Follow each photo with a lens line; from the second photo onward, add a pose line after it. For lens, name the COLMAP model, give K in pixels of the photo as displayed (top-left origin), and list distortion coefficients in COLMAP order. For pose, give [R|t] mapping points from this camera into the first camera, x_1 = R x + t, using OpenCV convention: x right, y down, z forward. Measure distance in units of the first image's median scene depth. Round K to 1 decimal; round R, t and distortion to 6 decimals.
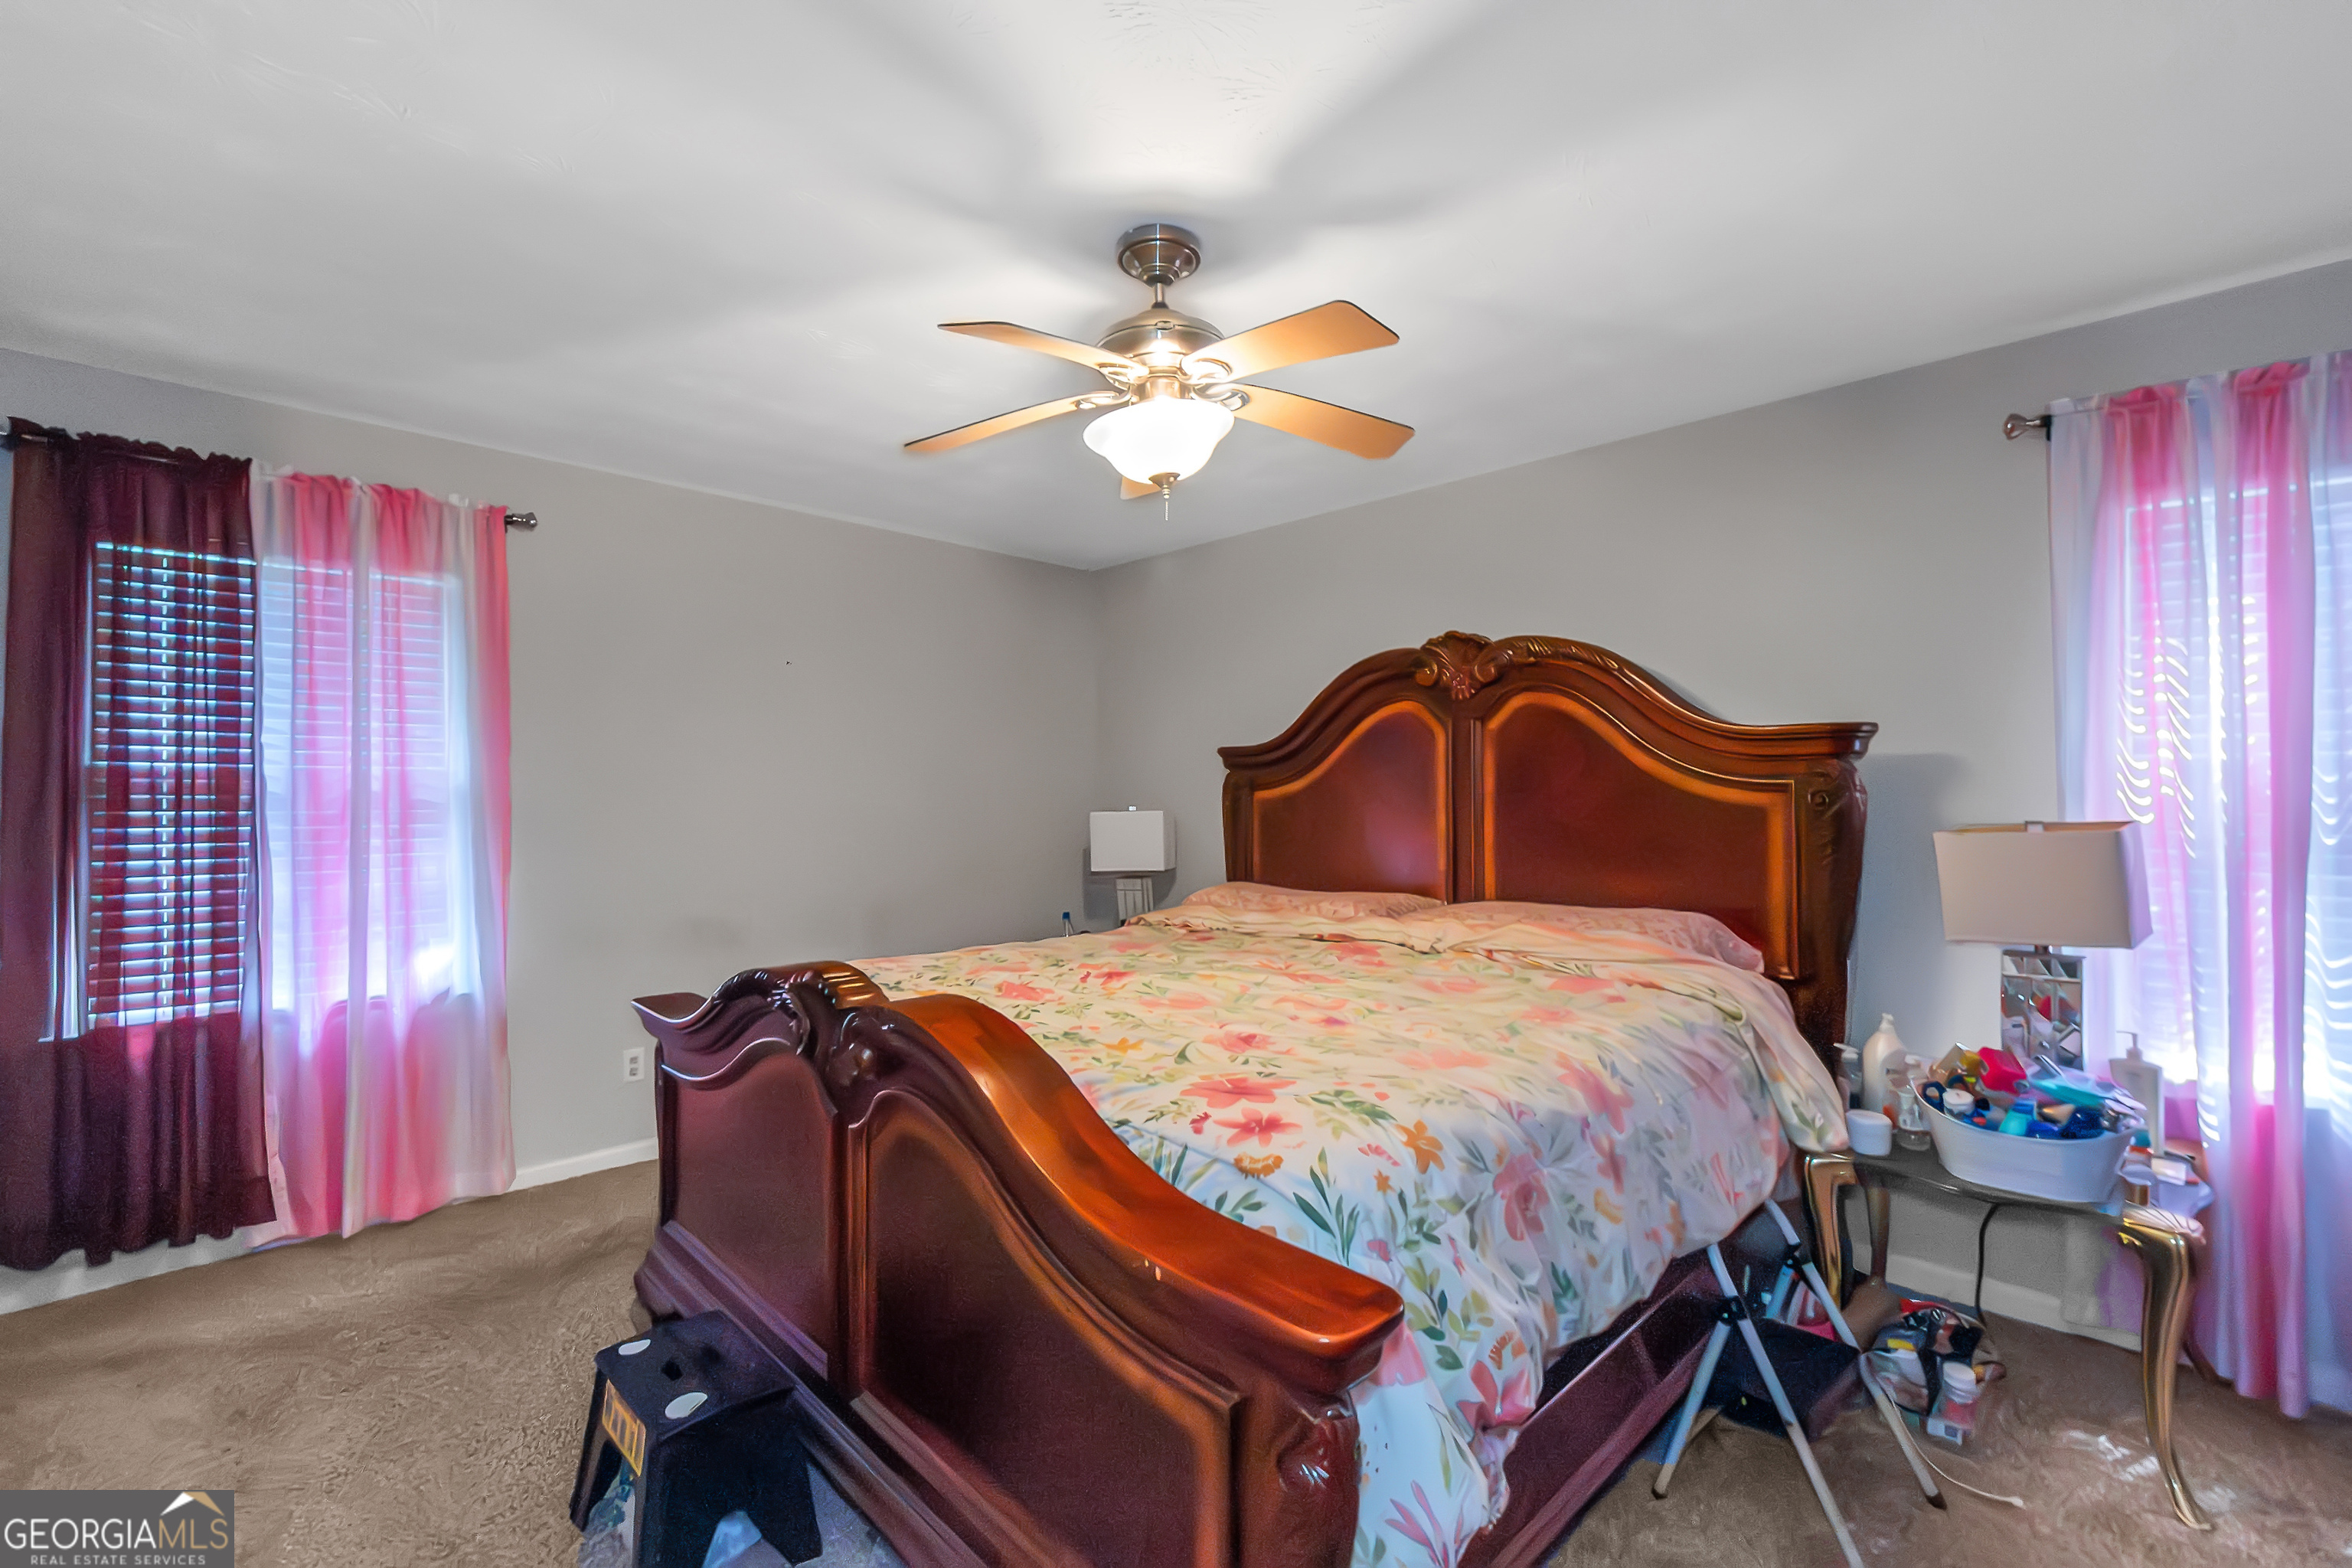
lens RADIAL K [[987.6, 0, 1176.0], [0, 987.6, 784.0], [0, 0, 1]] dist [-0.000179, -0.000071]
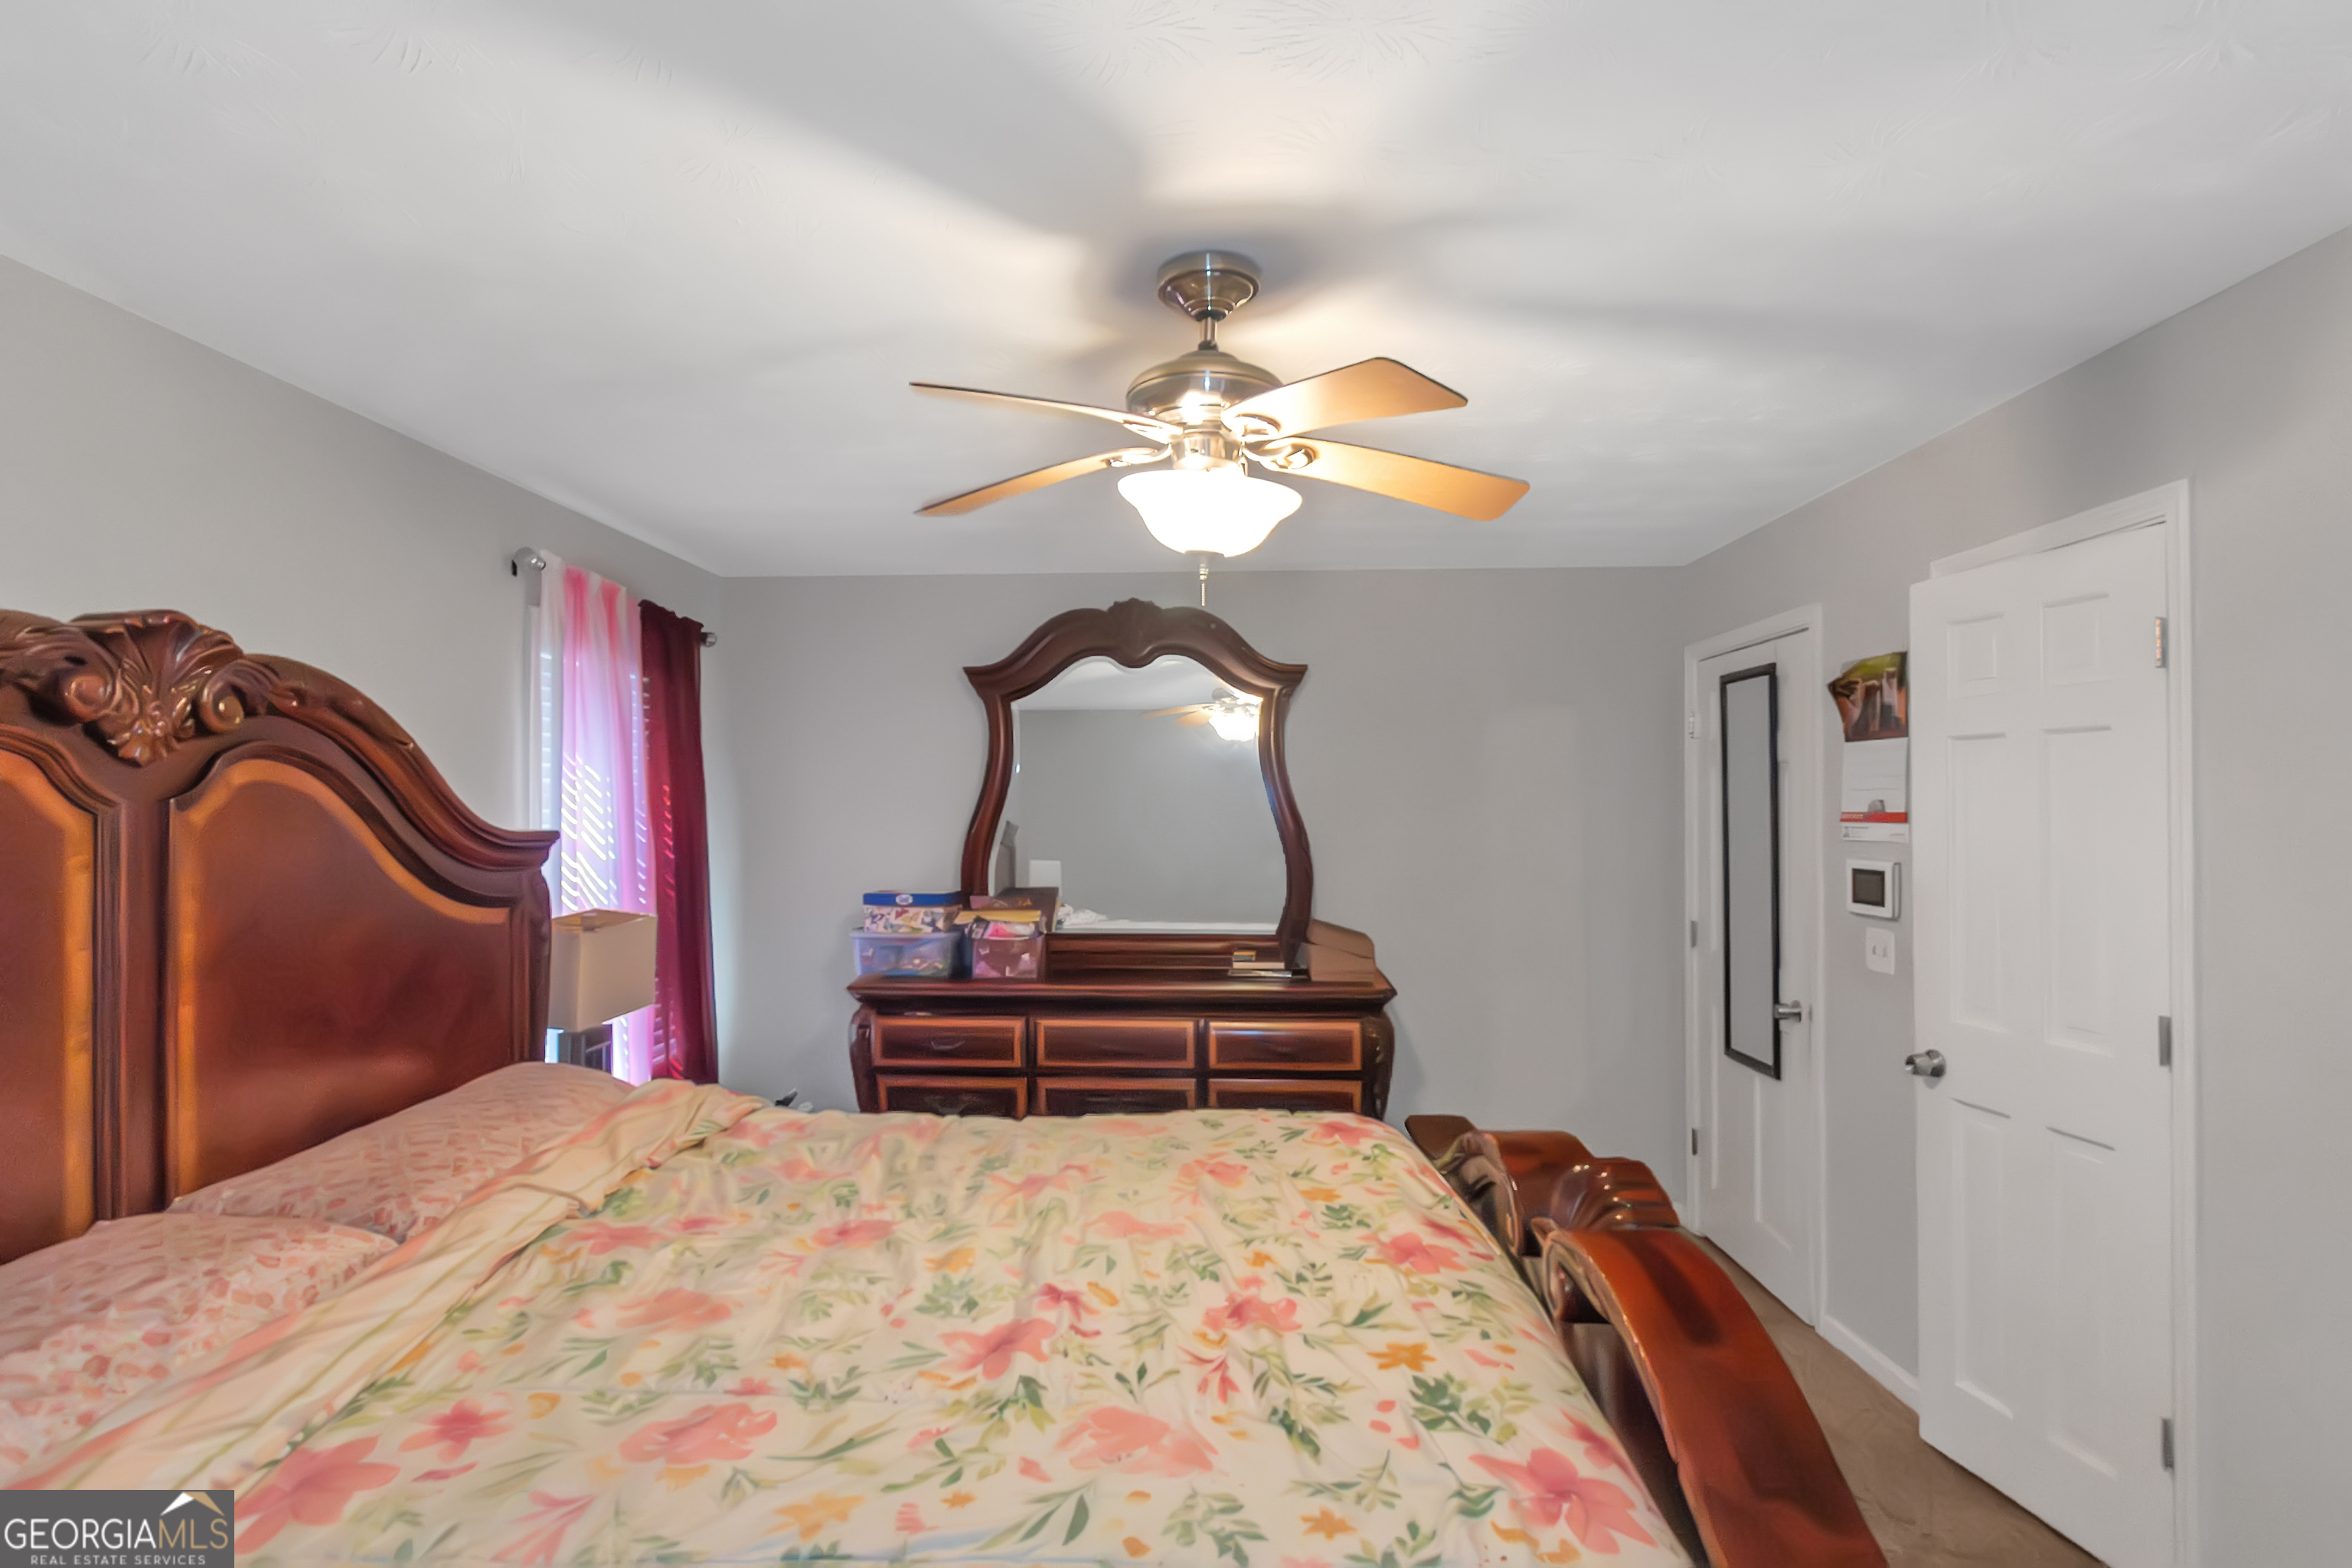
lens RADIAL K [[1163.2, 0, 1176.0], [0, 1163.2, 784.0], [0, 0, 1]] dist [0.003451, 0.000237]
pose [[-0.685383, 0.030061, 0.727562, -0.467052], [0.018182, 0.999542, -0.024171, -0.057591], [-0.727955, -0.003338, -0.685616, 1.126928]]
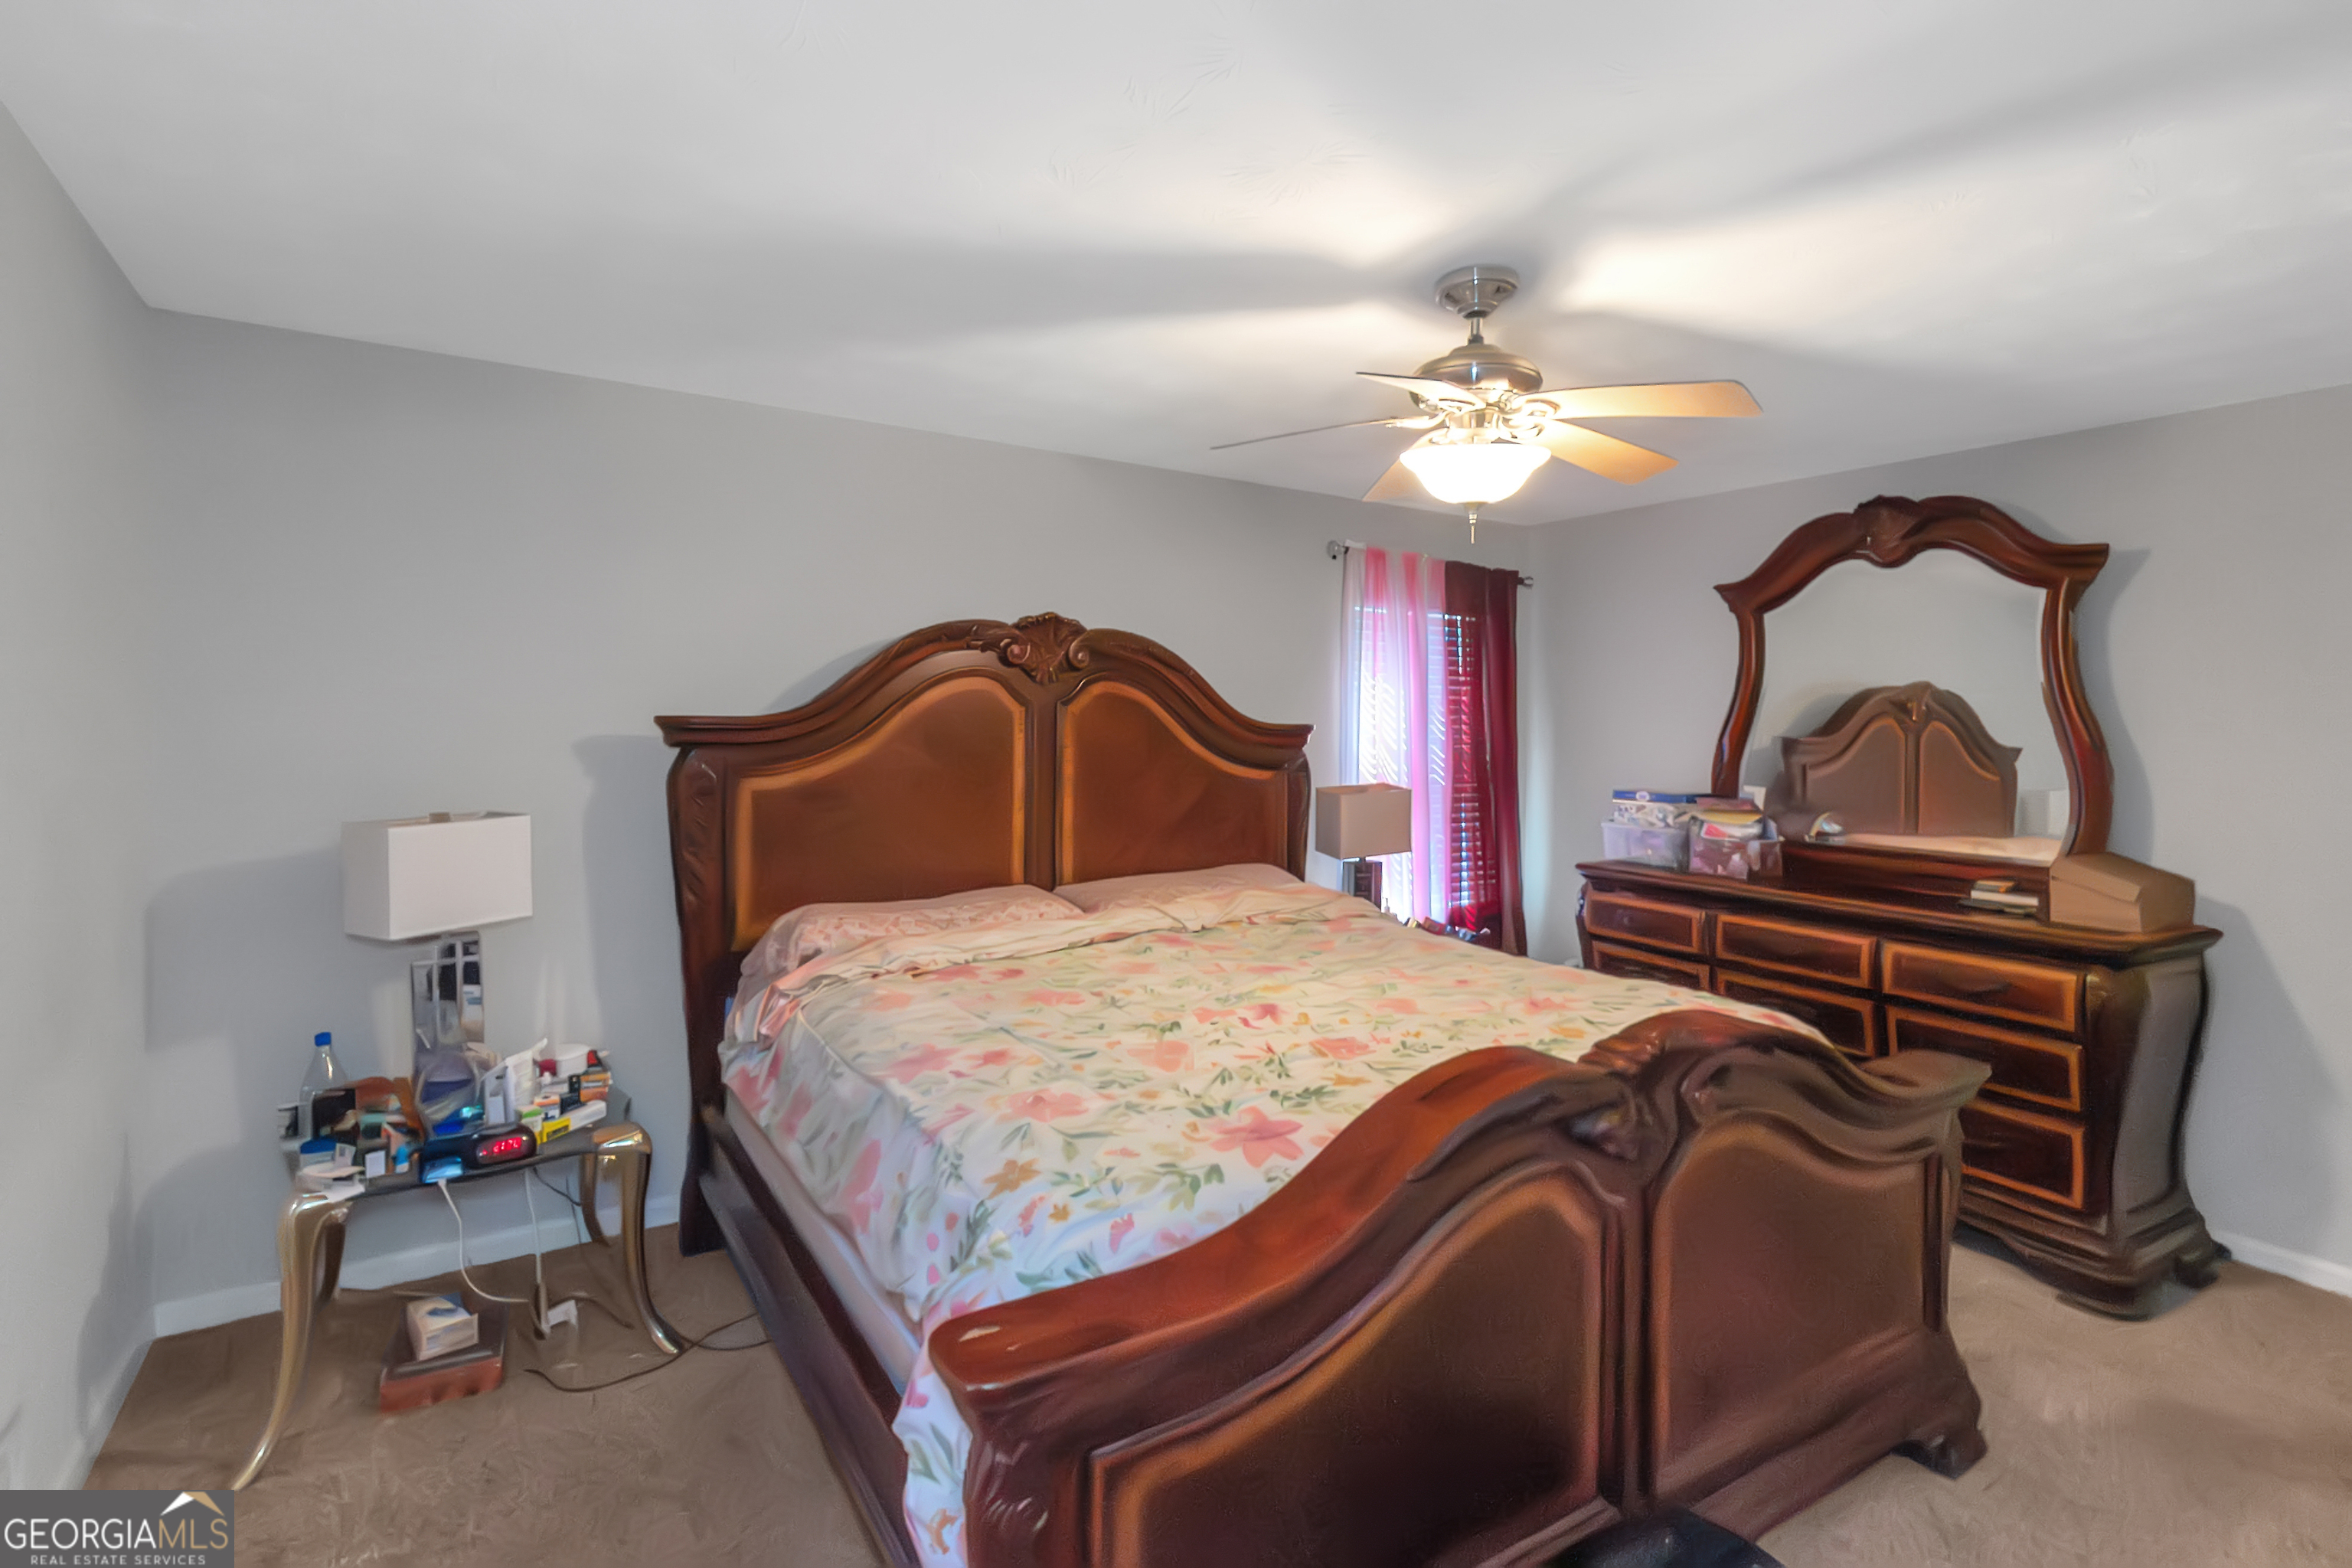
lens RADIAL K [[1089.1, 0, 1176.2], [0, 1089.1, 727.1], [0, 0, 1]] dist [0.001890, -0.000059]
pose [[0.223256, 0.012570, 0.974679, -0.814117], [-0.008095, 0.999906, -0.011041, -0.032003], [-0.974726, -0.005426, 0.223337, 0.697103]]
